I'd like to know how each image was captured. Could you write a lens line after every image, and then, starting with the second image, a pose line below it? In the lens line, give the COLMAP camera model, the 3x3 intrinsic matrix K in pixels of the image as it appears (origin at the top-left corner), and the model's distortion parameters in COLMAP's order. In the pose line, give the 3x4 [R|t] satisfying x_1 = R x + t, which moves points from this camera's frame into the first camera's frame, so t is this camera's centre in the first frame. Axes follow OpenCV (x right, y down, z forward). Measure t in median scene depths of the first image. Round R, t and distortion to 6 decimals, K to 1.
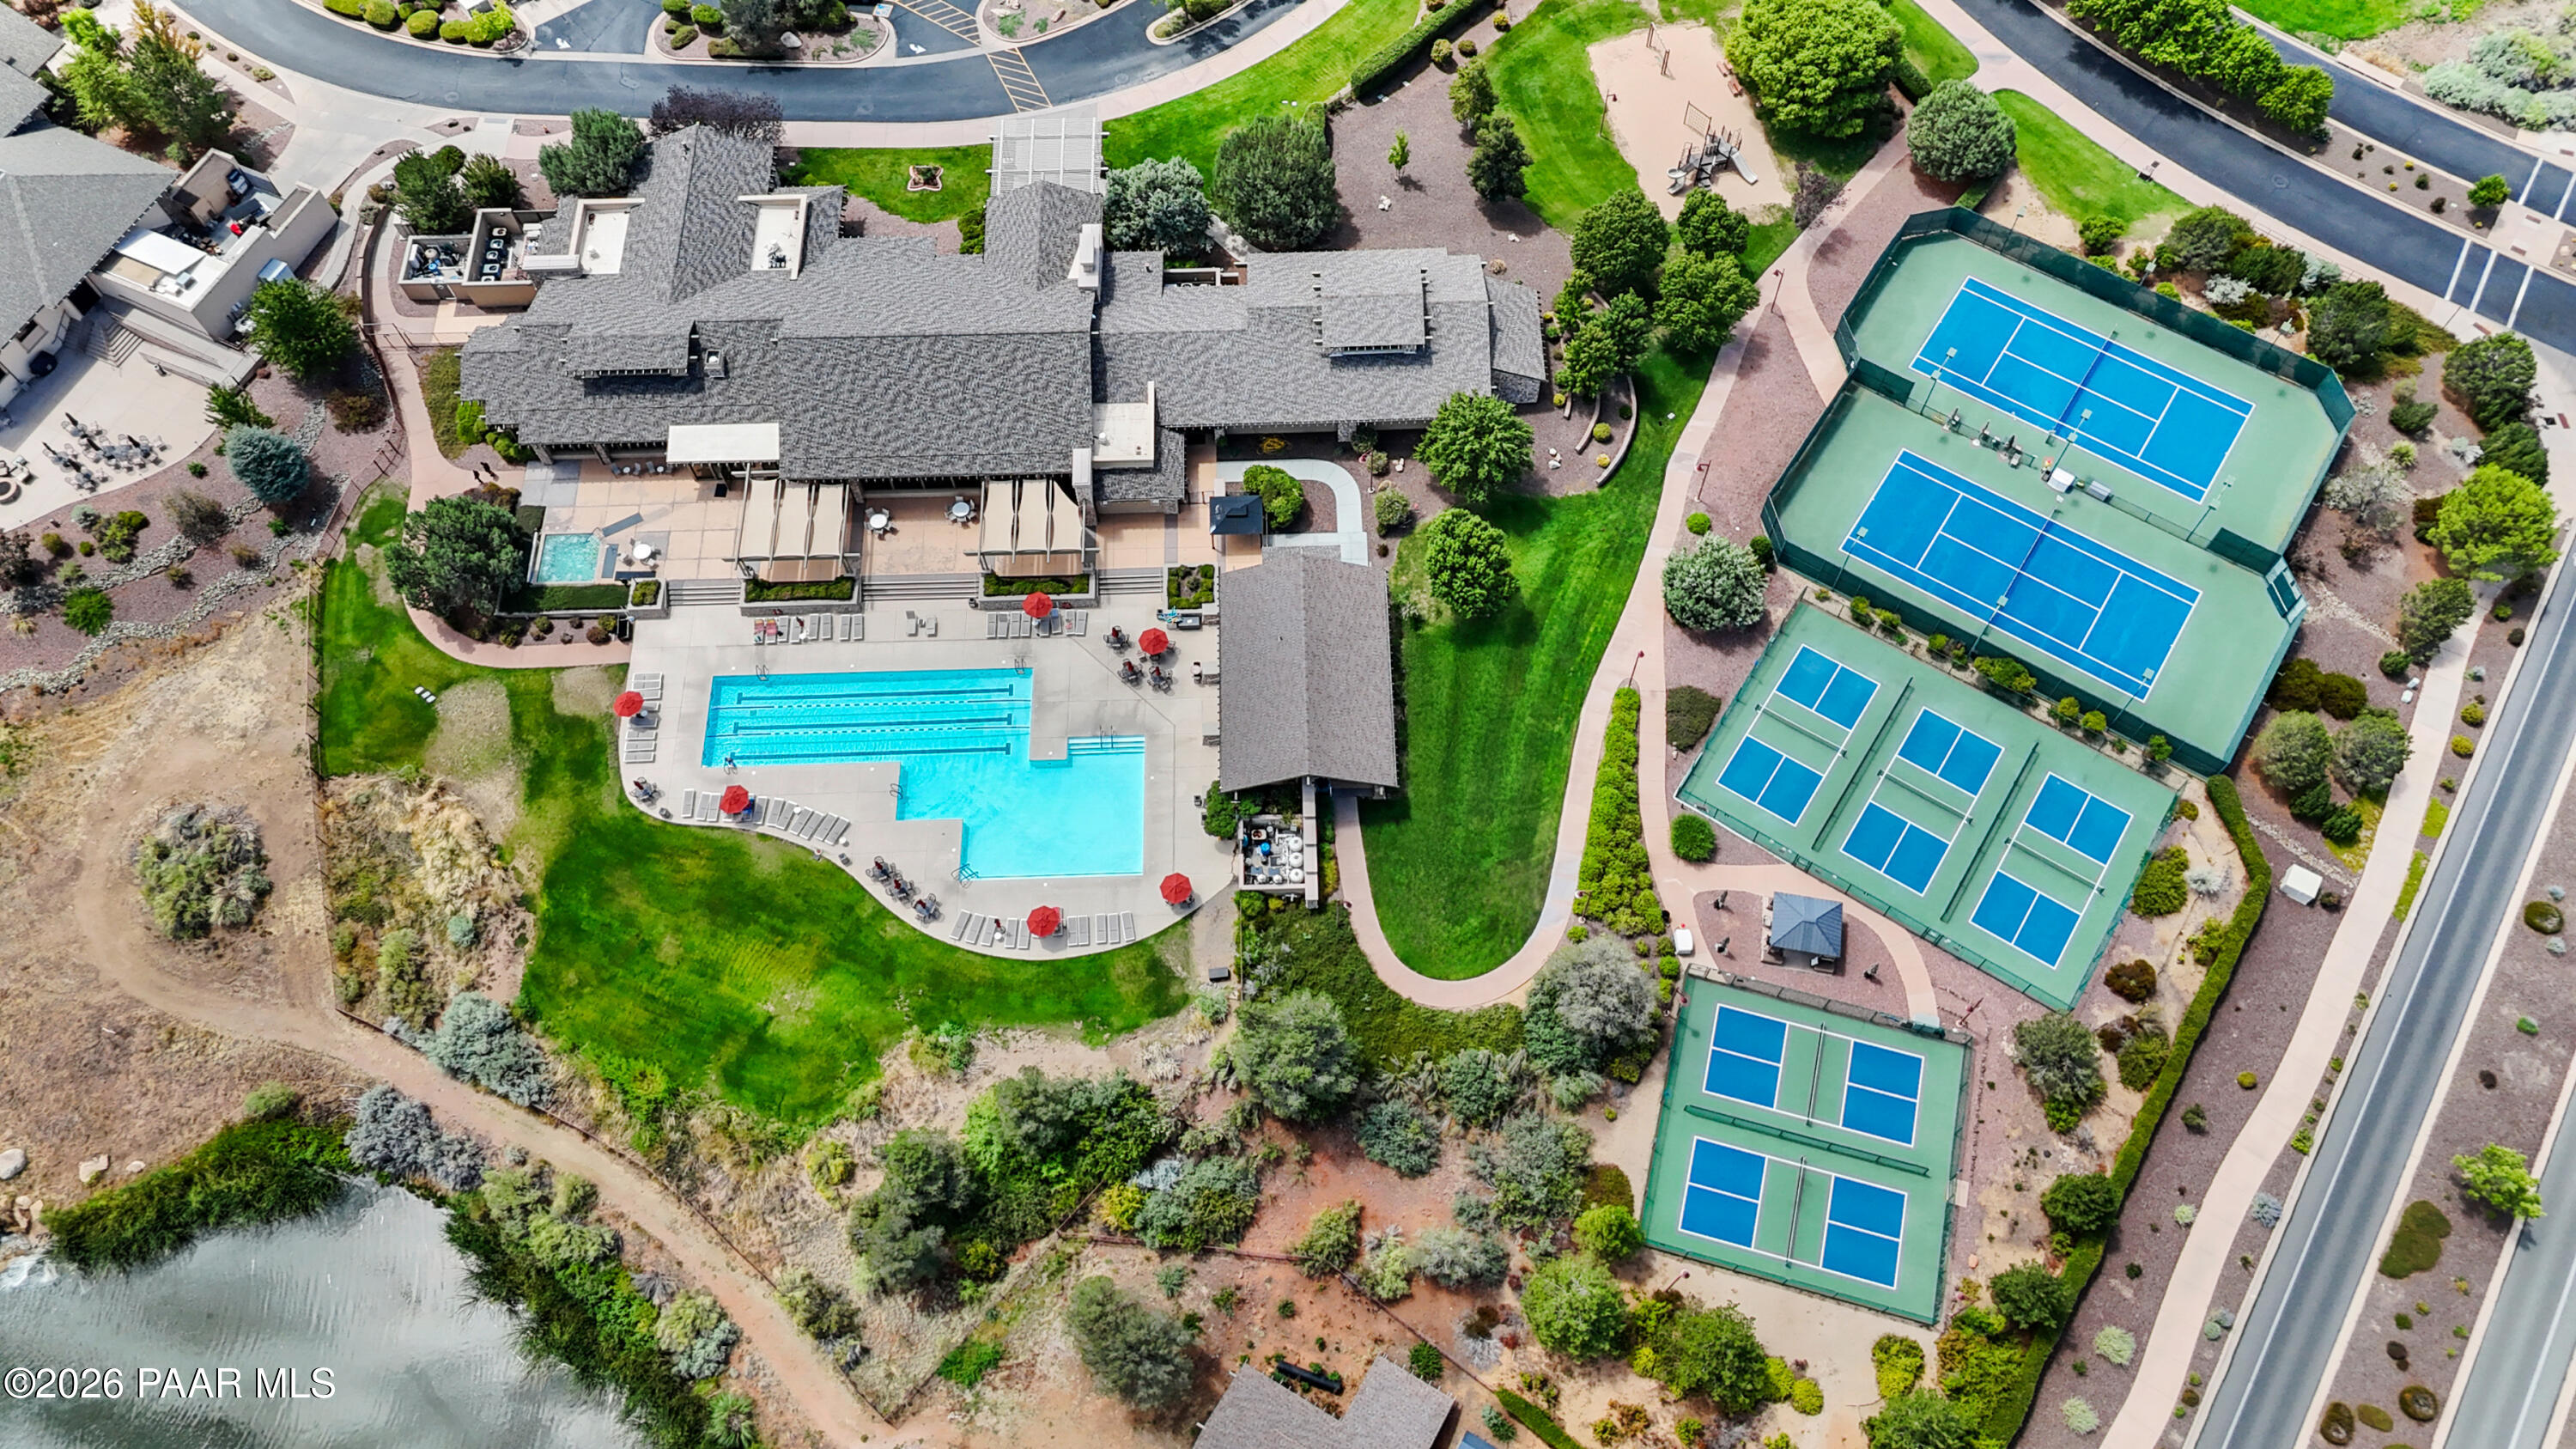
lens RADIAL K [[1895.6, 0, 1305.5], [0, 1895.6, 730.9], [0, 0, 1]] dist [0.071037, -0.072308]
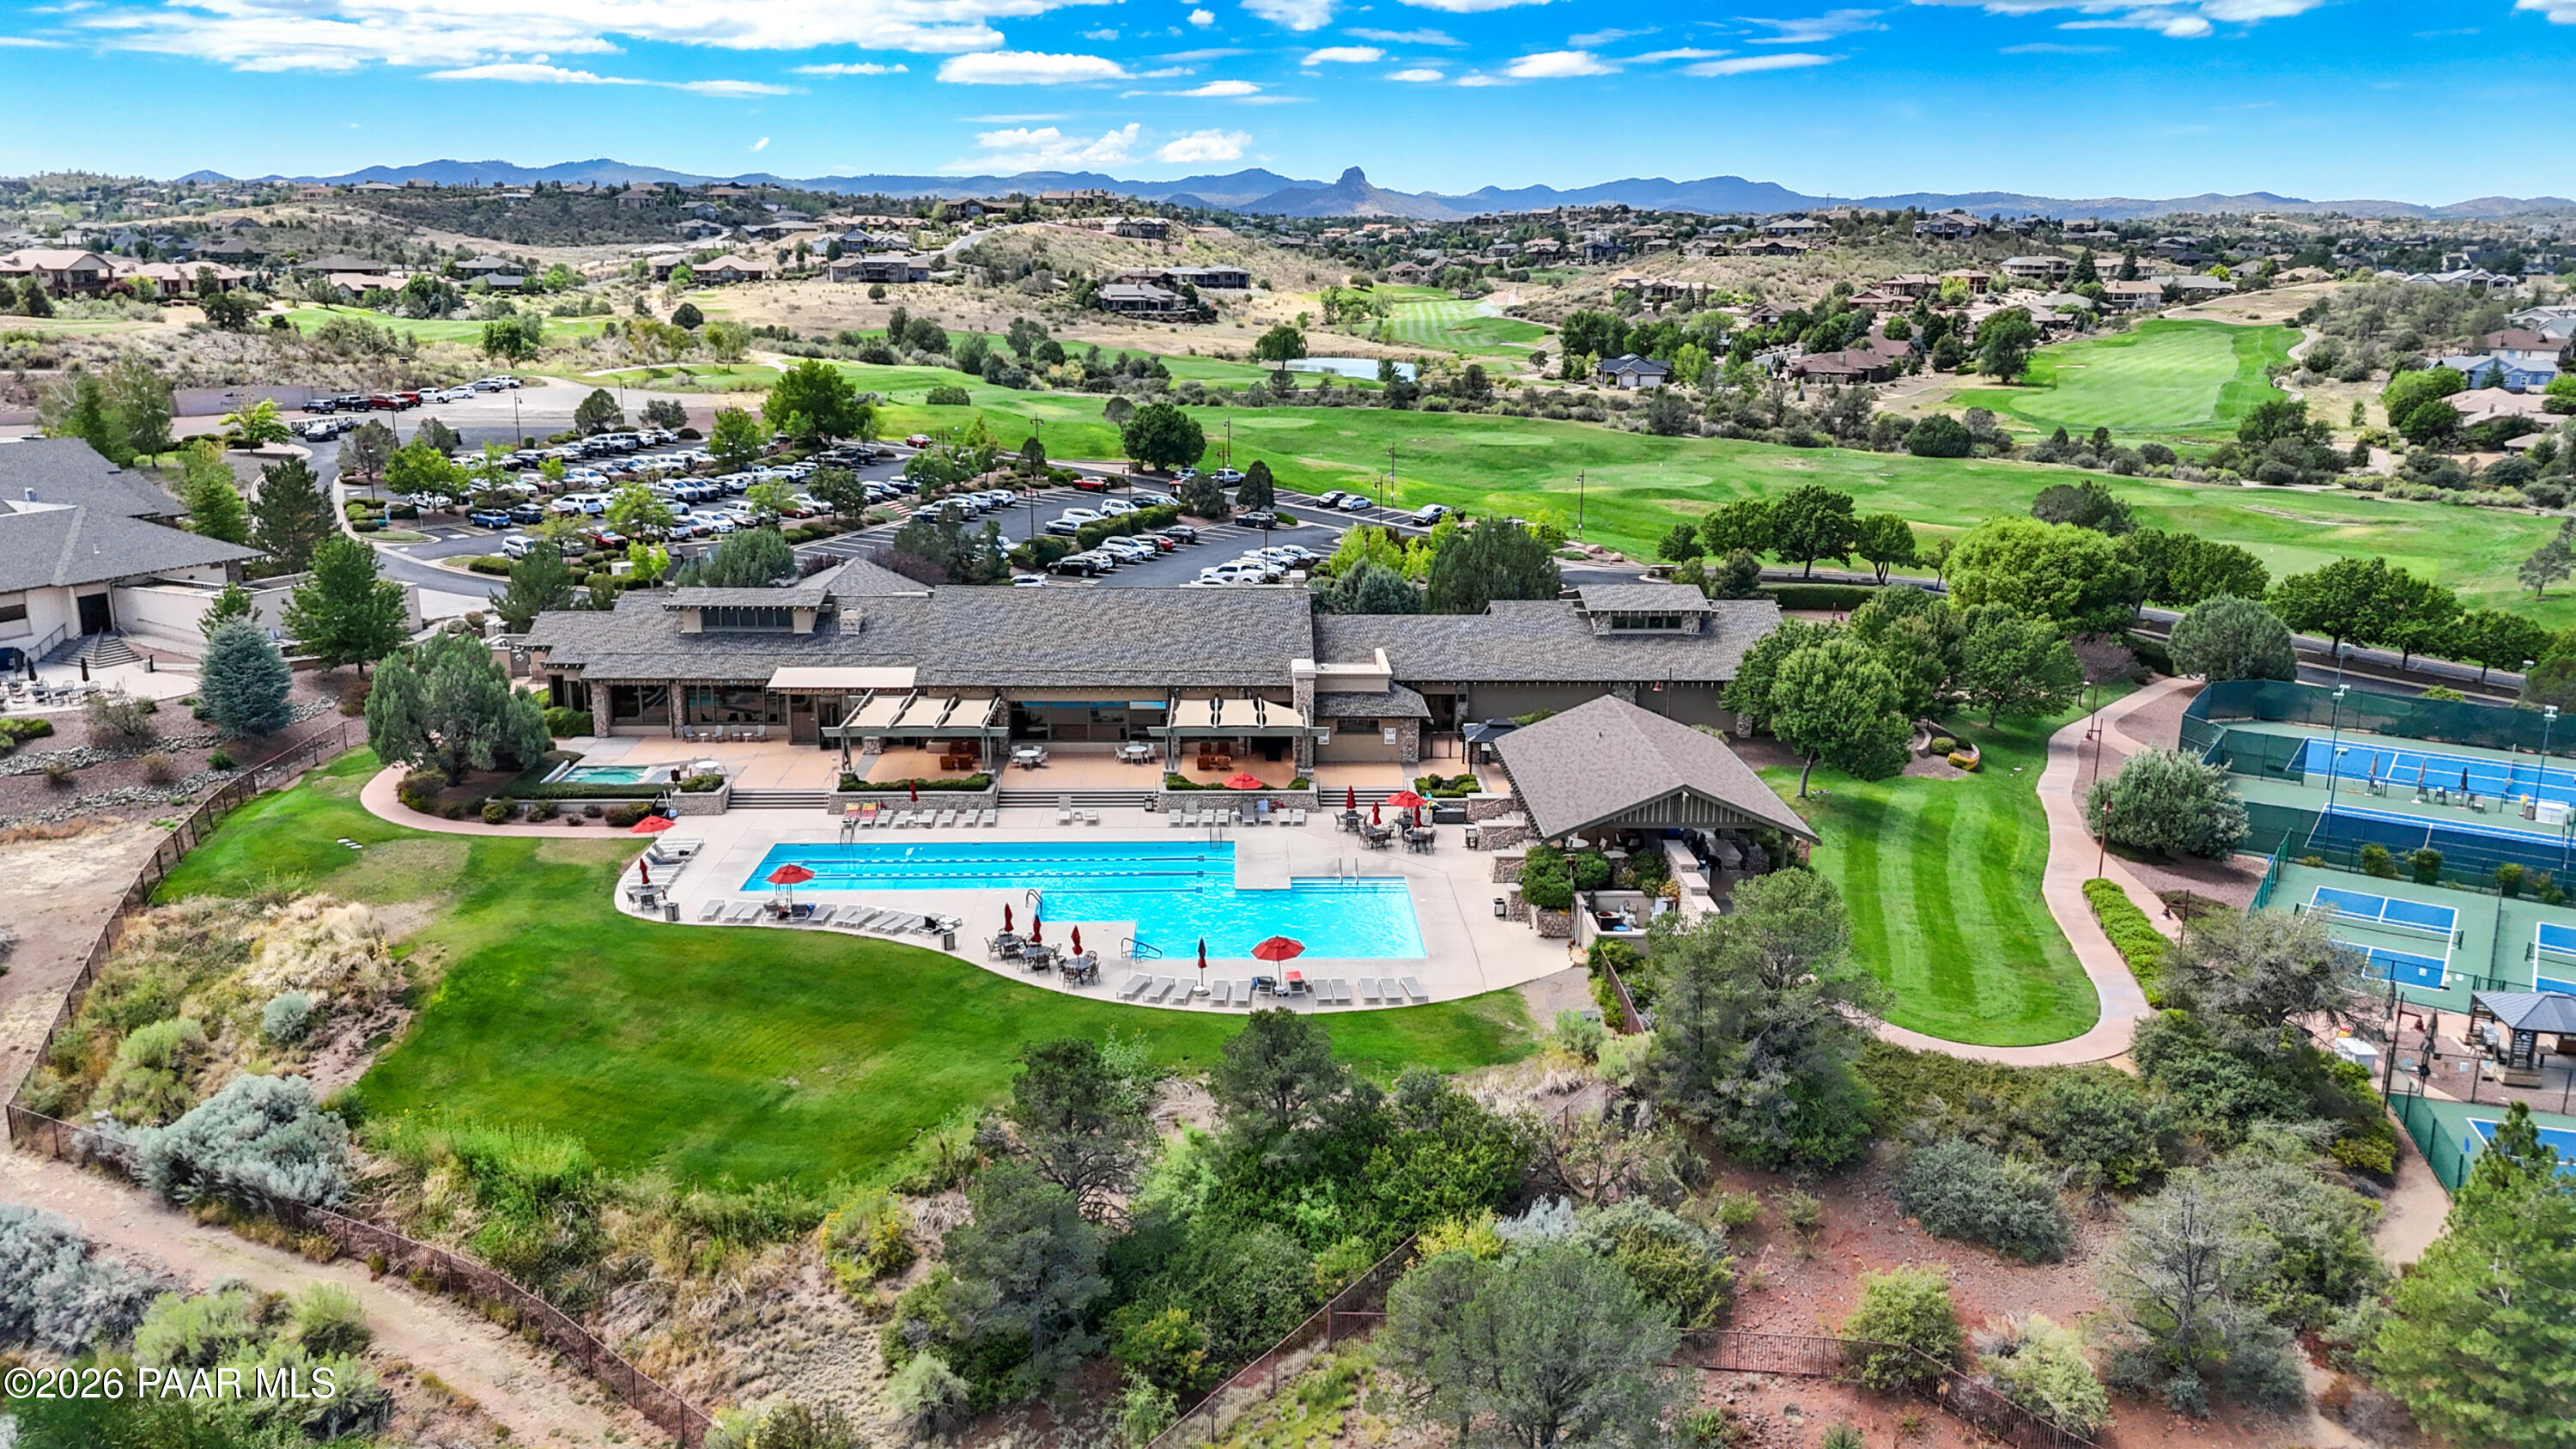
lens RADIAL K [[1895.6, 0, 1304.9], [0, 1895.6, 728.9], [0, 0, 1]] dist [0.071037, -0.072308]
pose [[0.999639, 0.022189, 0.015145, -0.129034], [-0.003295, 0.660767, -0.750584, 0.461819], [-0.026662, 0.750263, 0.660602, 0.502662]]
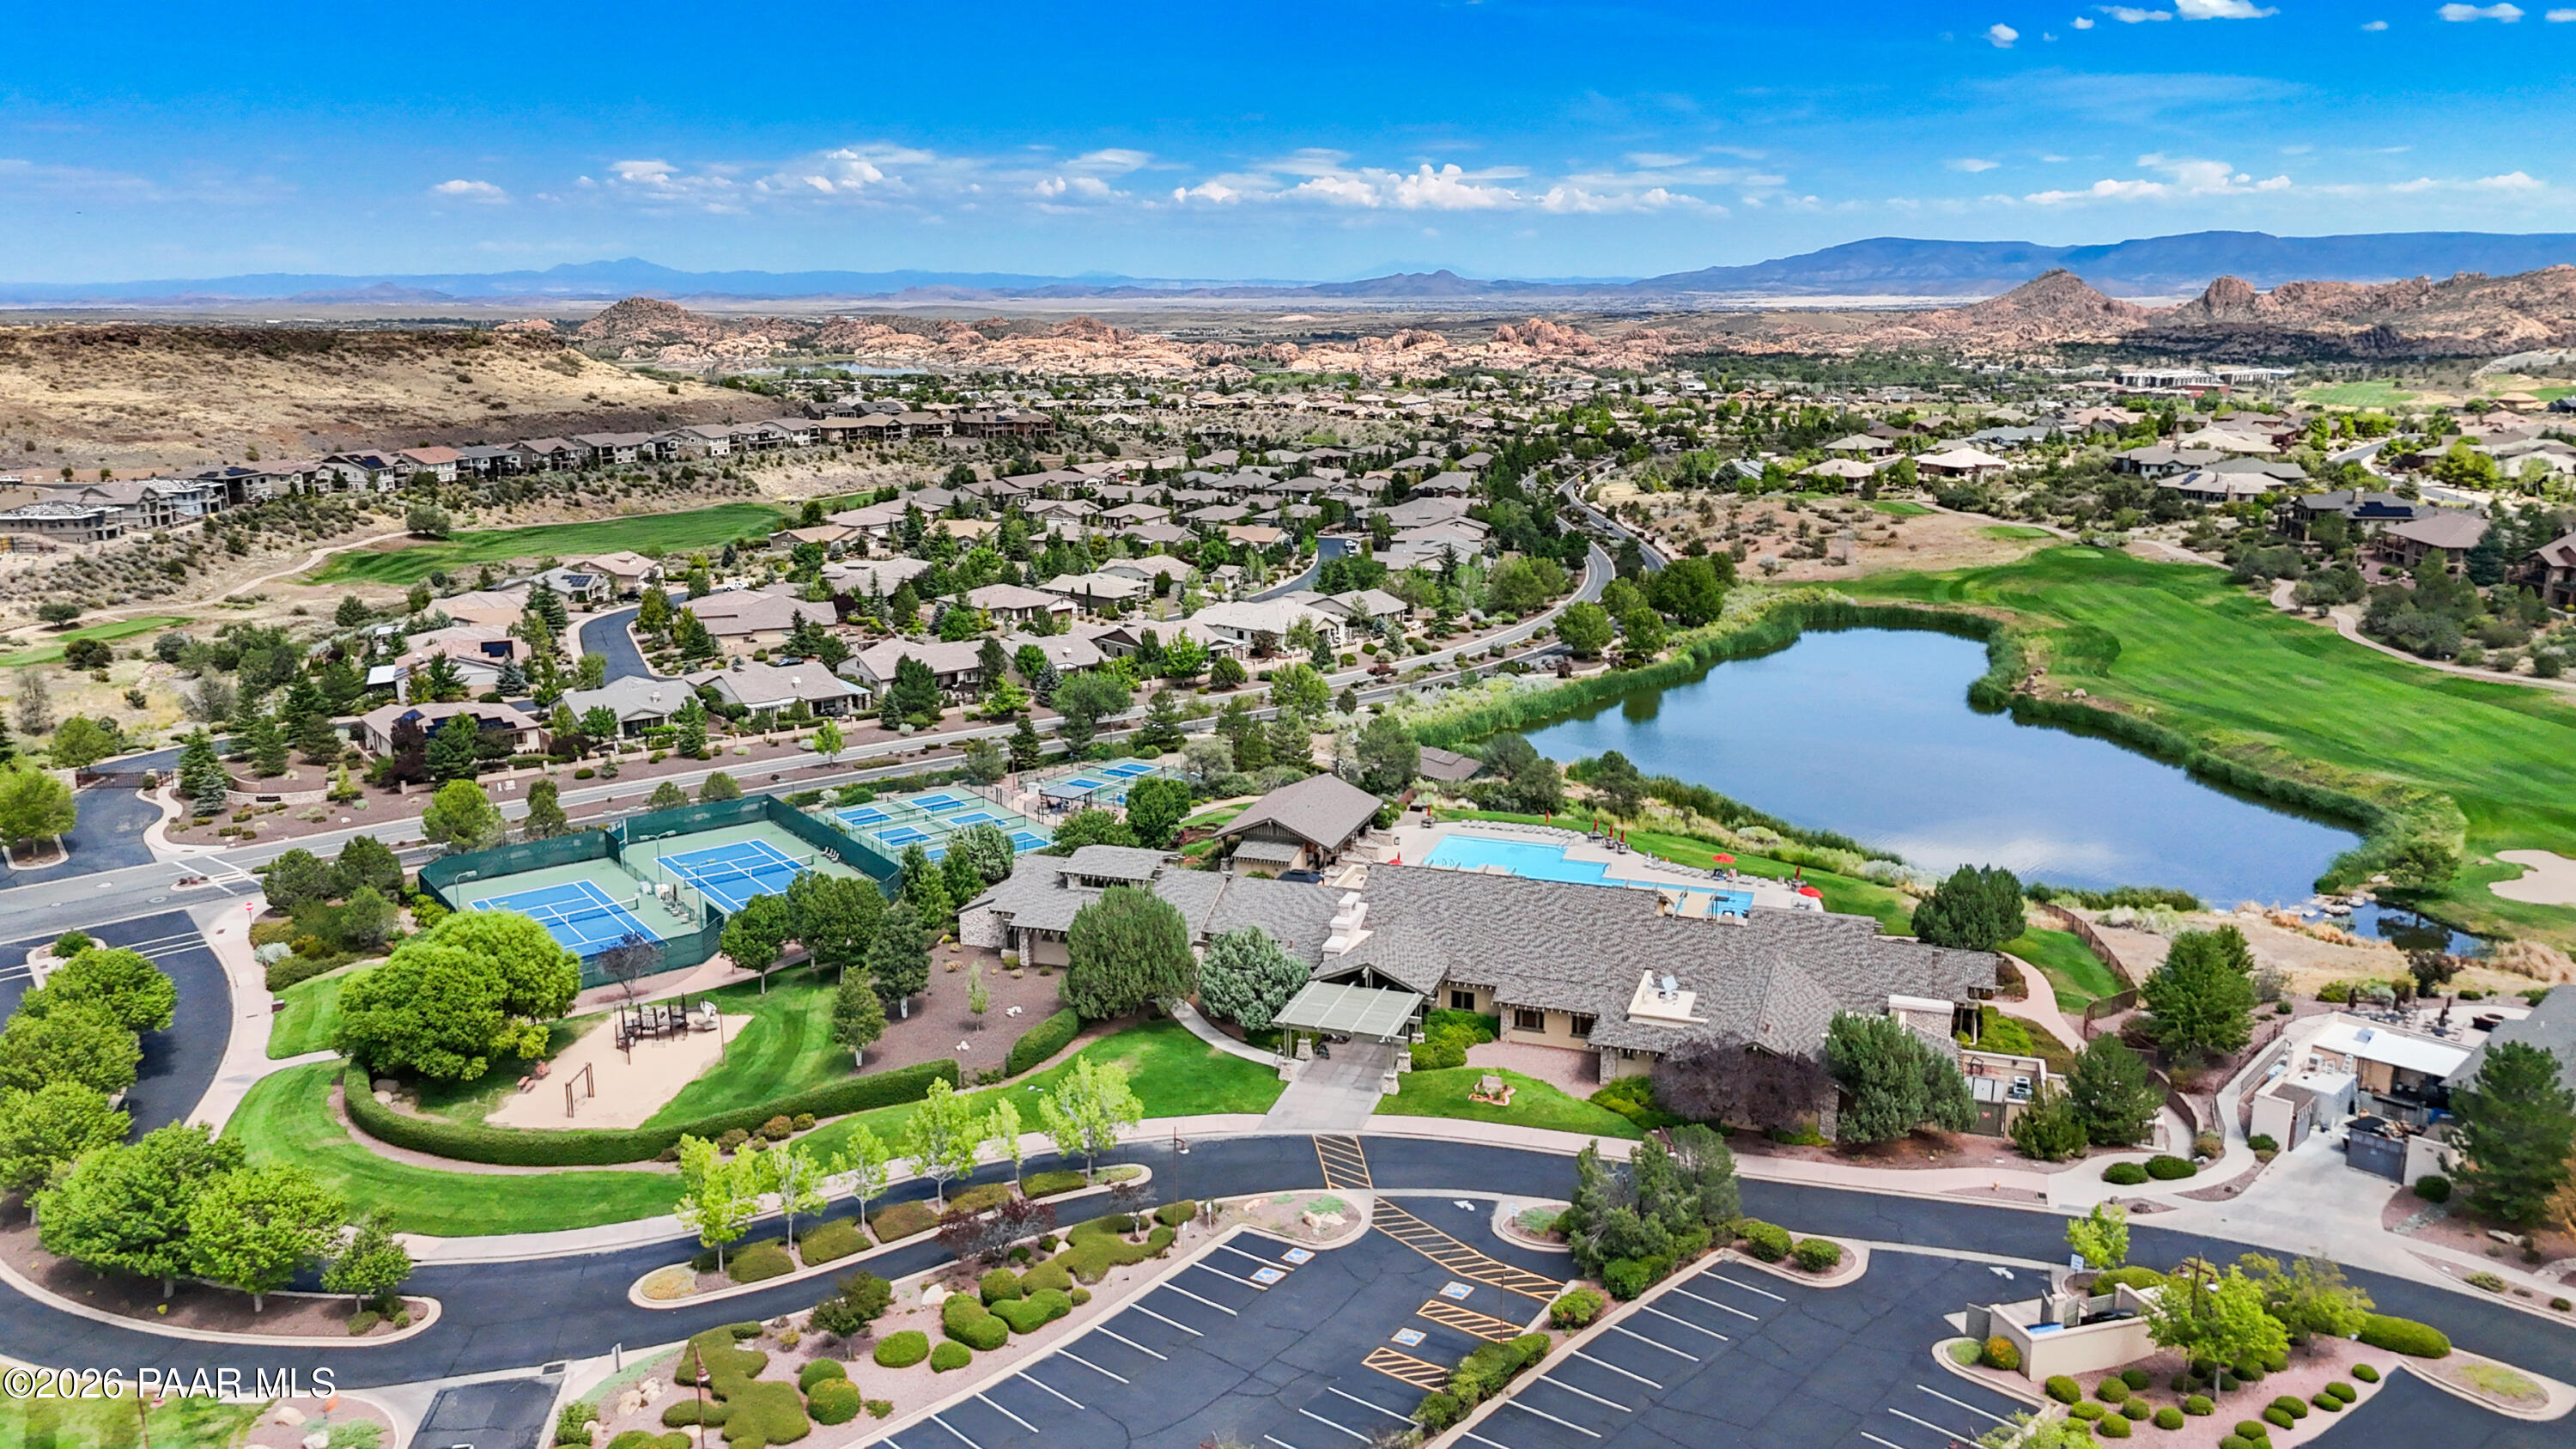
lens RADIAL K [[1895.6, 0, 1282.5], [0, 1895.6, 728.3], [0, 0, 1]] dist [0.071037, -0.072308]
pose [[-0.938717, -0.069289, 0.337652, -0.432654], [0.309685, 0.260577, 0.914437, -1.259900], [-0.151345, 0.962963, -0.223150, 1.195133]]
